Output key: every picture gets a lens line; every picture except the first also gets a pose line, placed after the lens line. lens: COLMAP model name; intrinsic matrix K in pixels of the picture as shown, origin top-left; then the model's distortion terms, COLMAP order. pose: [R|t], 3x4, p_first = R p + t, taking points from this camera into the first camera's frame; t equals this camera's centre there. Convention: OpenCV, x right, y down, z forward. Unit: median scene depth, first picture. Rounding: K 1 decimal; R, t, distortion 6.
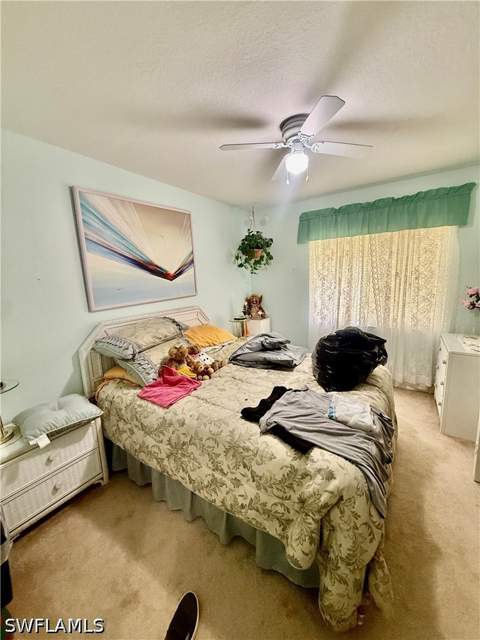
lens RADIAL K [[255.9, 0, 240.2], [0, 255.9, 318.8], [0, 0, 1]] dist [0.005508, -0.000355]
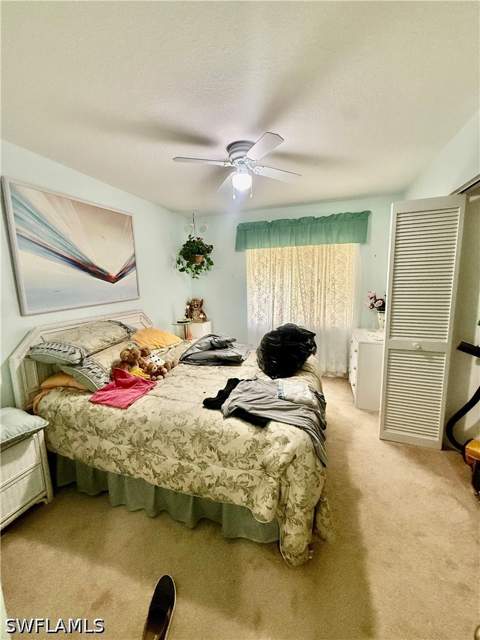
lens RADIAL K [[255.9, 0, 240.0], [0, 255.9, 318.9], [0, 0, 1]] dist [0.005508, -0.000355]
pose [[0.964676, -0.022986, 0.262434, -0.096633], [0.029122, 0.999385, -0.019519, 0.026966], [-0.261824, 0.026472, 0.964753, -0.080998]]
